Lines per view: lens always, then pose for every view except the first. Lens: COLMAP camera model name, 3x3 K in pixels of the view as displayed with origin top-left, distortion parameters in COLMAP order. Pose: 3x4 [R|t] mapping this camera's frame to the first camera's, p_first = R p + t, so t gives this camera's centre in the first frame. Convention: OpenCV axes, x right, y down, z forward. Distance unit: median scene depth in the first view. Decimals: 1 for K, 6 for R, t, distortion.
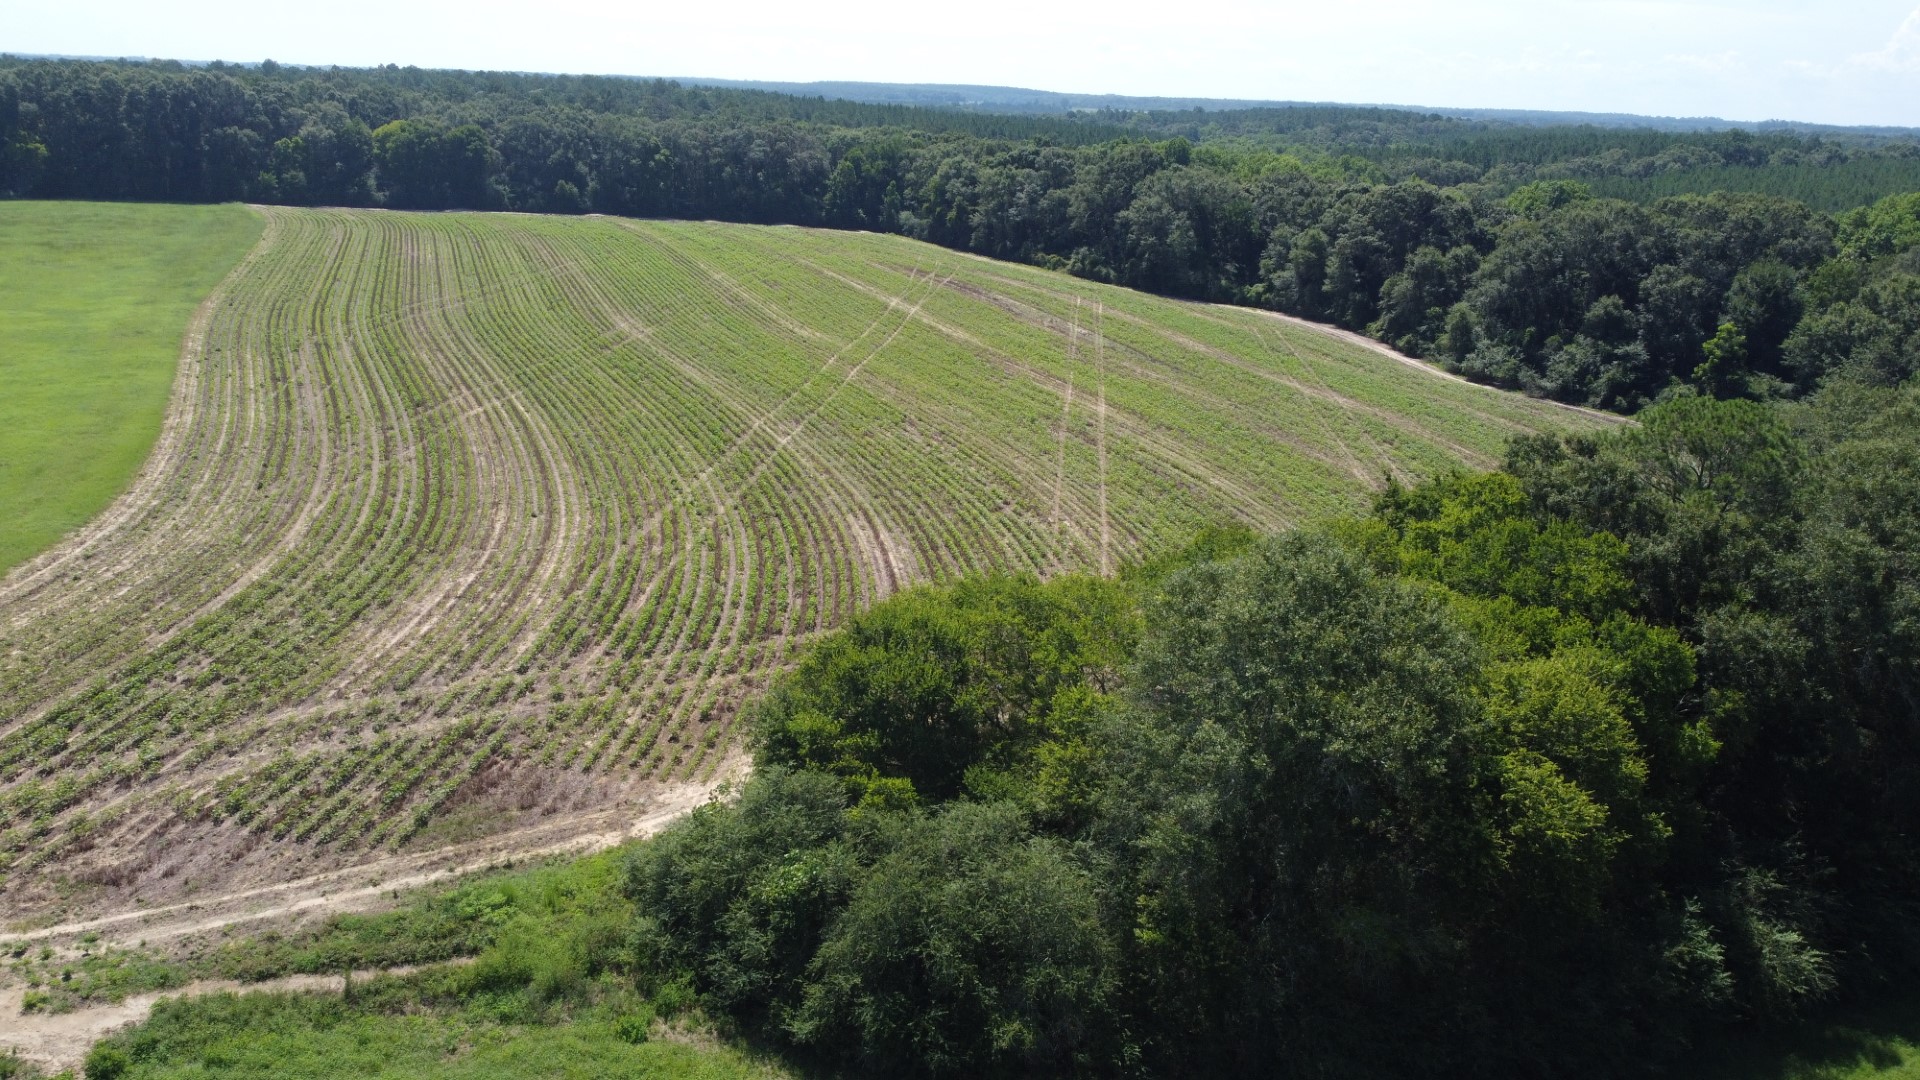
lens RADIAL K [[1452.8, 0, 950.9], [0, 1452.8, 532.5], [0, 0, 1]] dist [0.005572, -0.009612]
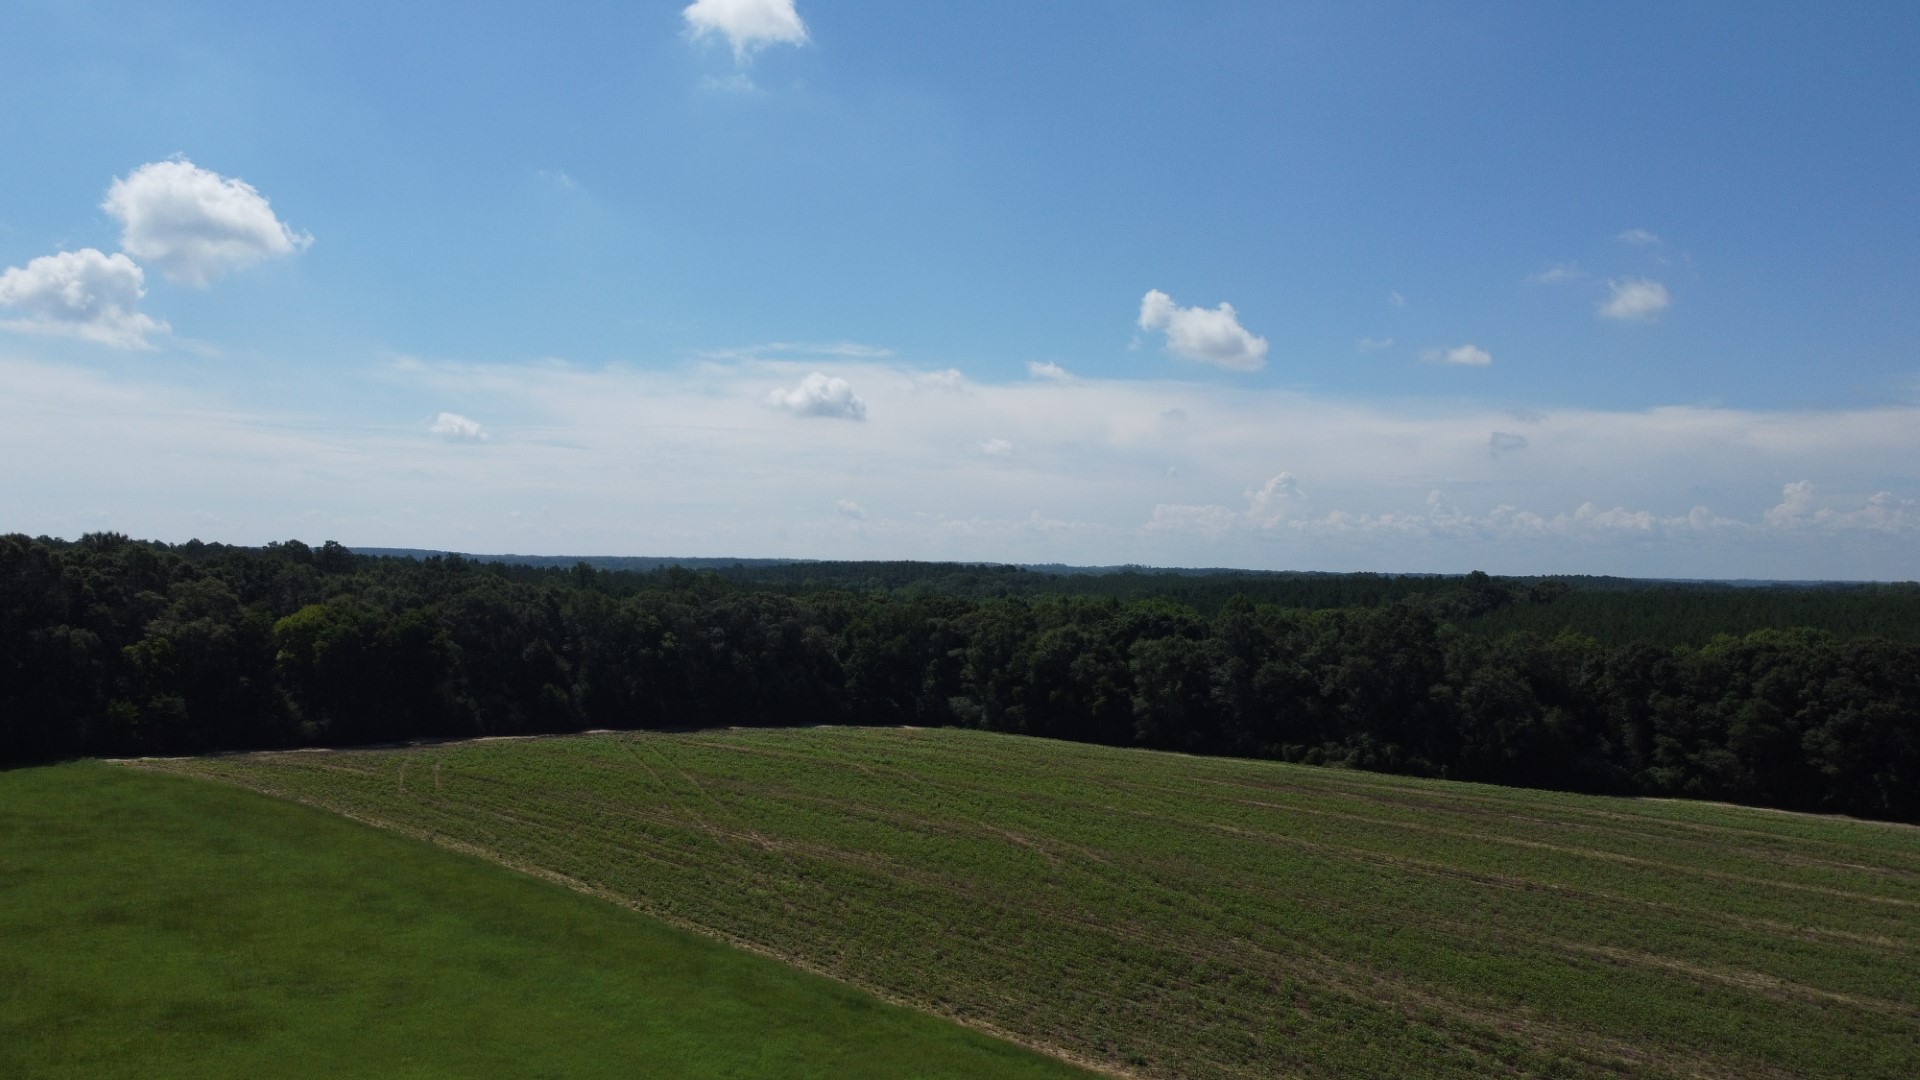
lens RADIAL K [[1452.8, 0, 952.0], [0, 1452.8, 545.1], [0, 0, 1]] dist [0.005572, -0.009612]
pose [[0.910824, -0.015440, 0.412506, -1.873149], [0.135500, 0.955113, -0.263438, -0.510651], [-0.389922, 0.295840, 0.872032, 1.634615]]
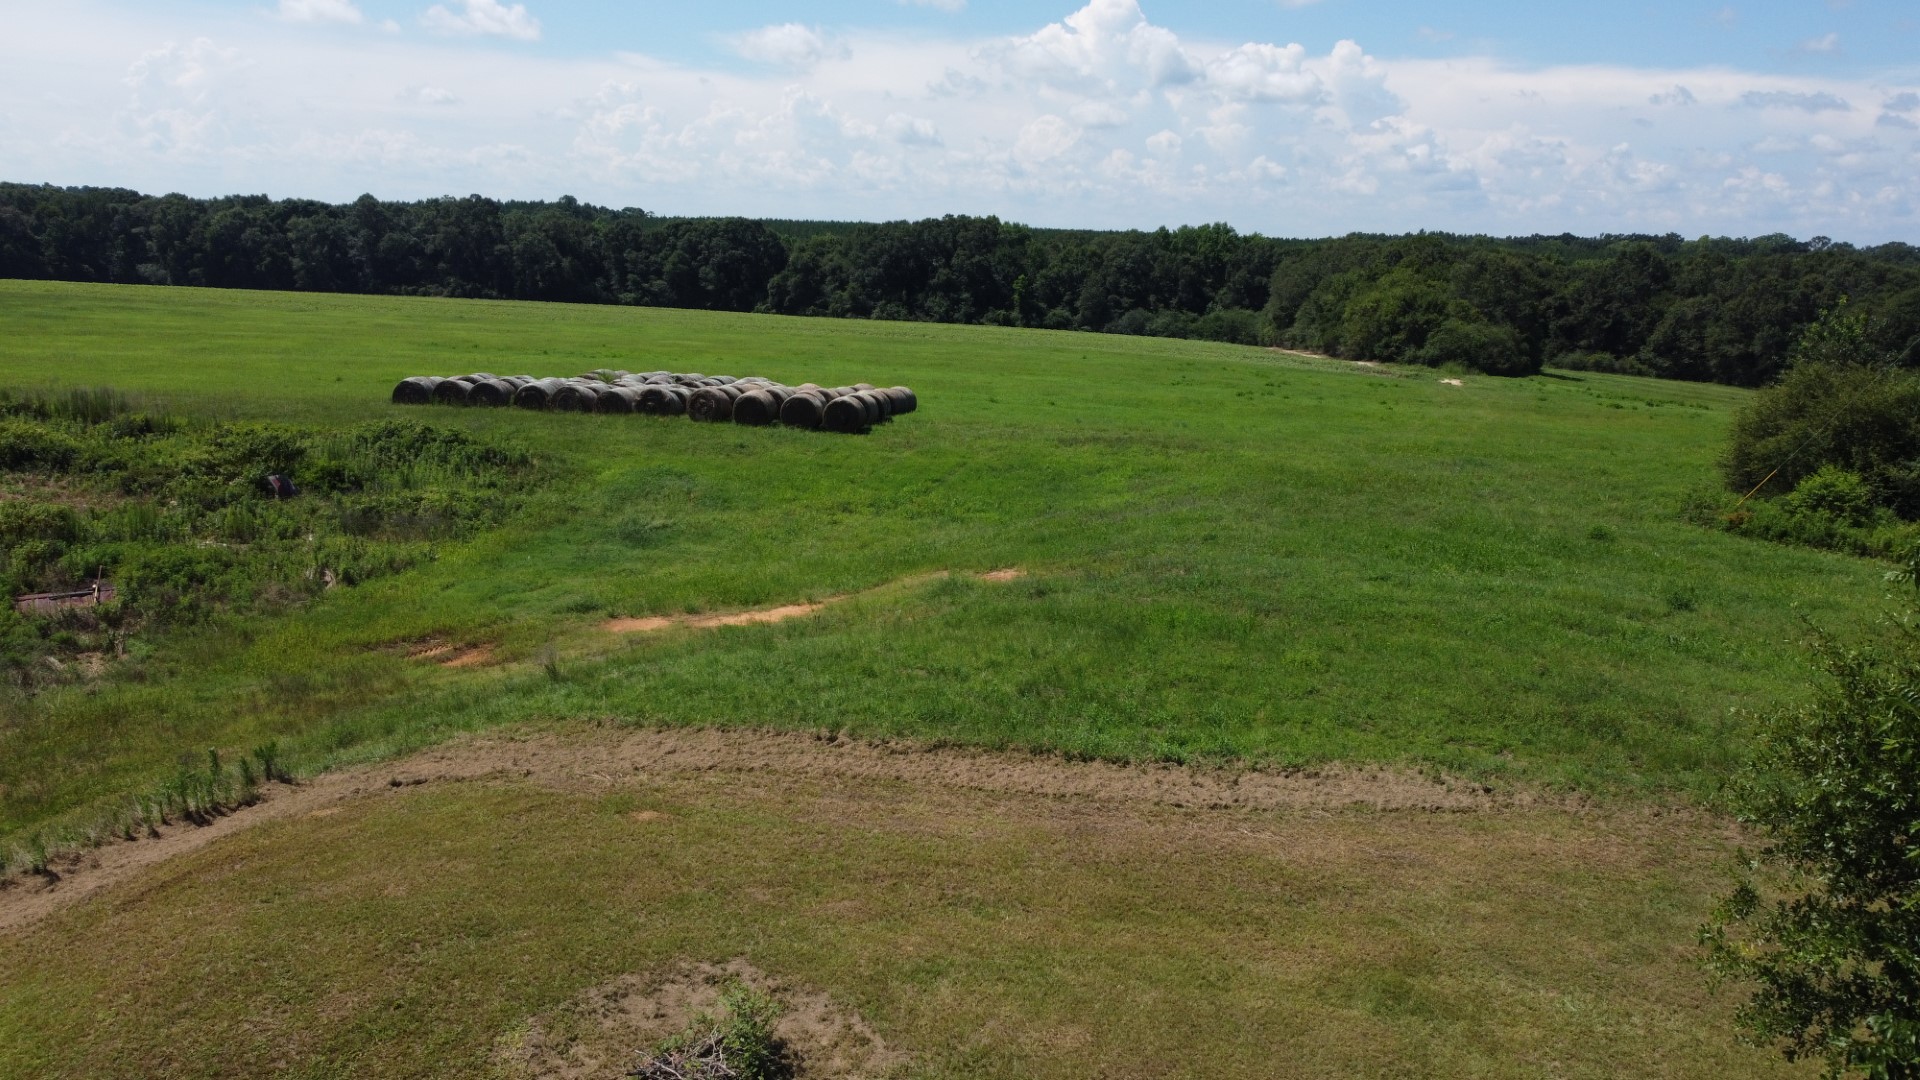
lens RADIAL K [[1452.8, 0, 950.6], [0, 1452.8, 541.5], [0, 0, 1]] dist [0.005572, -0.009612]
pose [[0.548784, -0.188209, 0.814502, -3.127515], [0.227433, 0.971189, 0.071178, 0.120720], [-0.804431, 0.146183, 0.575778, -0.039094]]
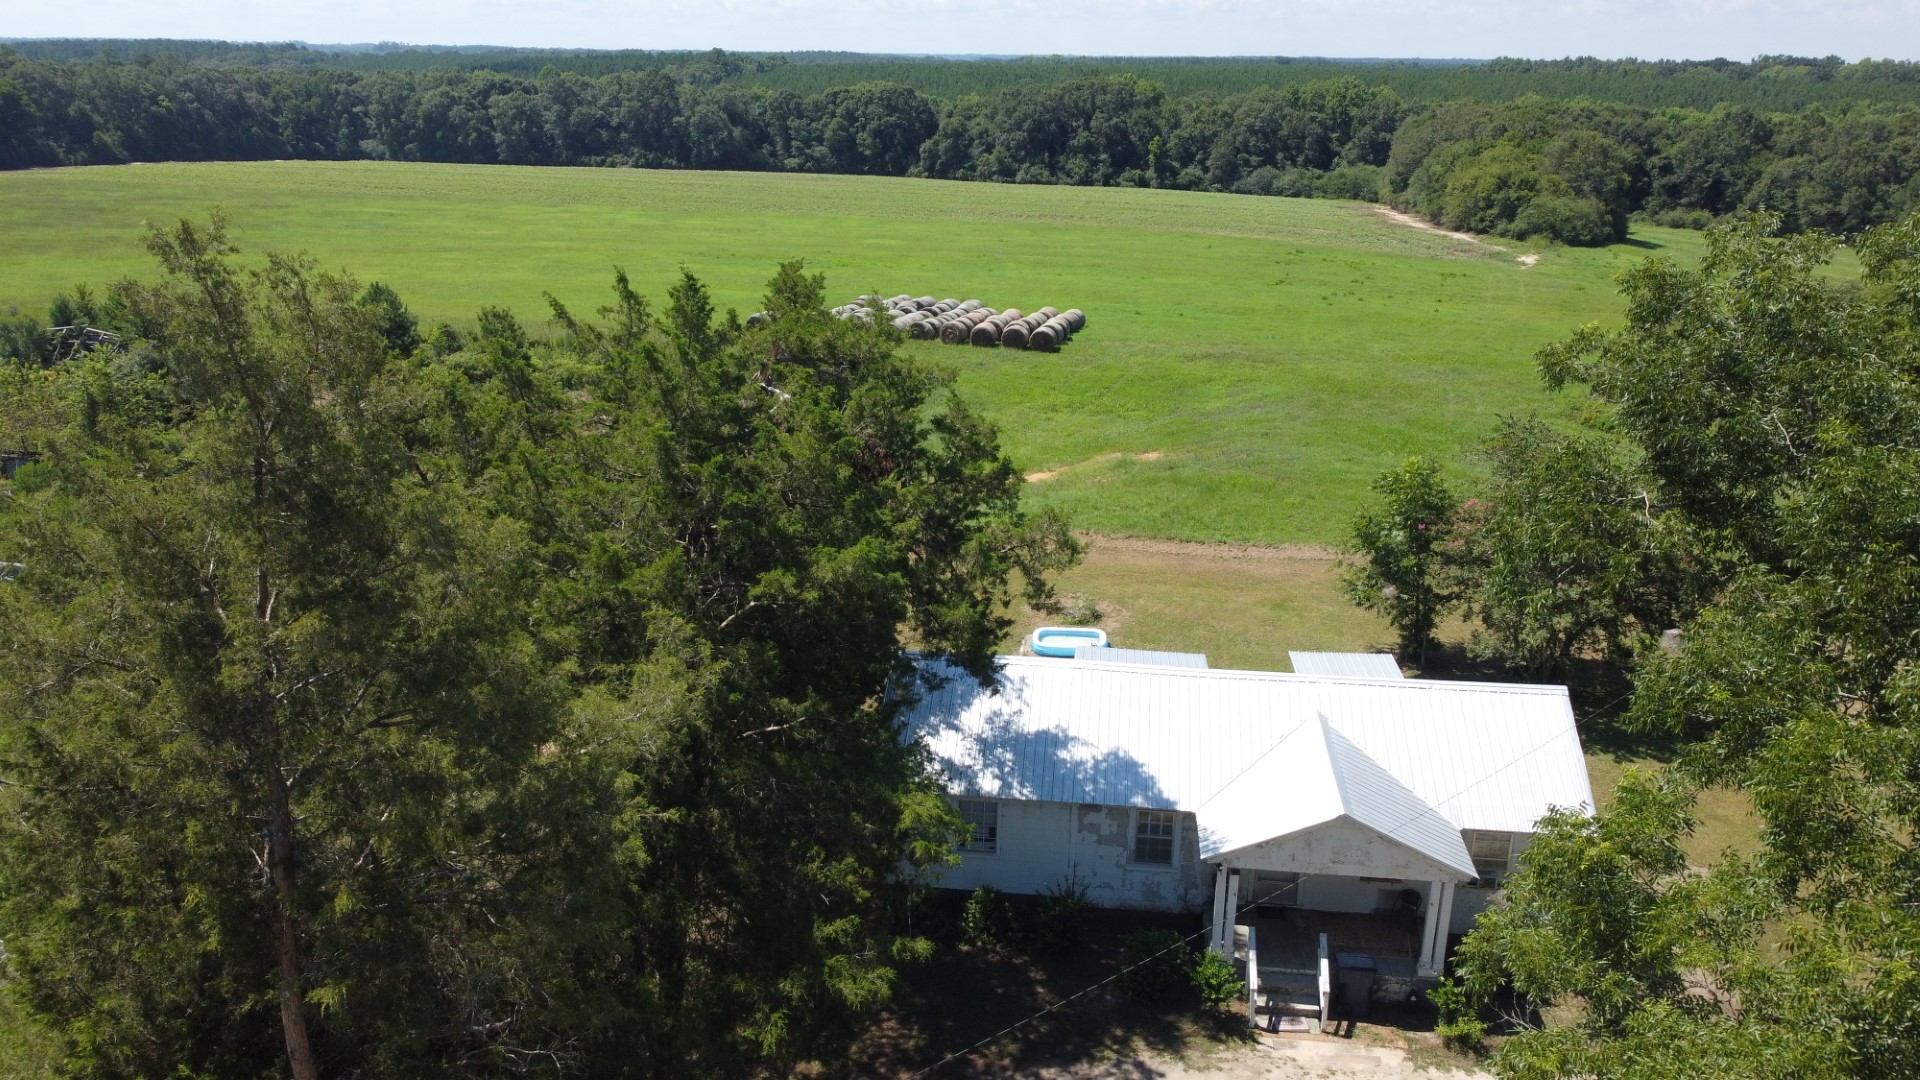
lens RADIAL K [[1452.8, 0, 949.9], [0, 1452.8, 541.3], [0, 0, 1]] dist [0.005572, -0.009612]
pose [[0.617430, -0.277778, 0.735948, -3.590974], [0.238573, 0.957635, 0.161300, 0.022645], [-0.749575, 0.075986, 0.657543, -0.339432]]
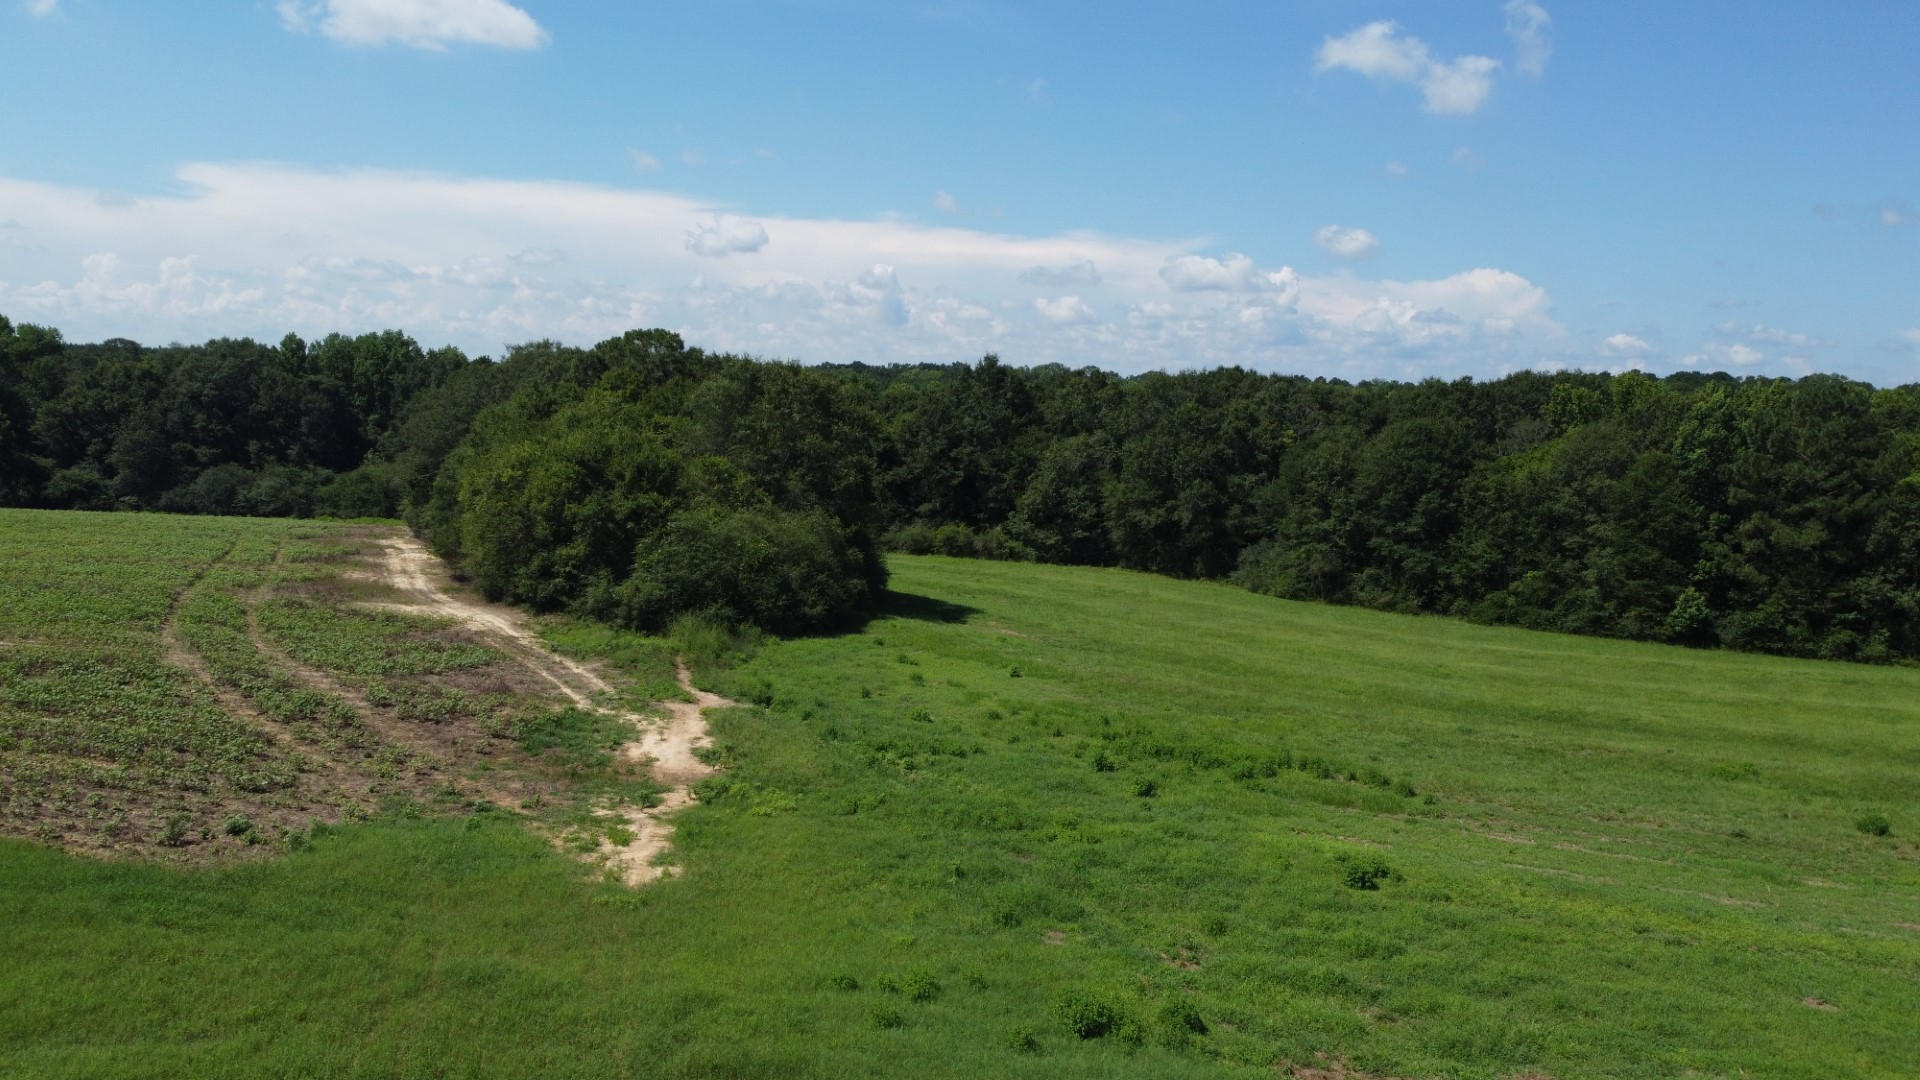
lens RADIAL K [[1452.8, 0, 954.2], [0, 1452.8, 536.4], [0, 0, 1]] dist [0.005572, -0.009612]
pose [[0.115599, -0.128103, 0.985001, -1.297883], [0.257696, 0.961563, 0.094812, 0.089639], [-0.959286, 0.242870, 0.144168, 0.383457]]
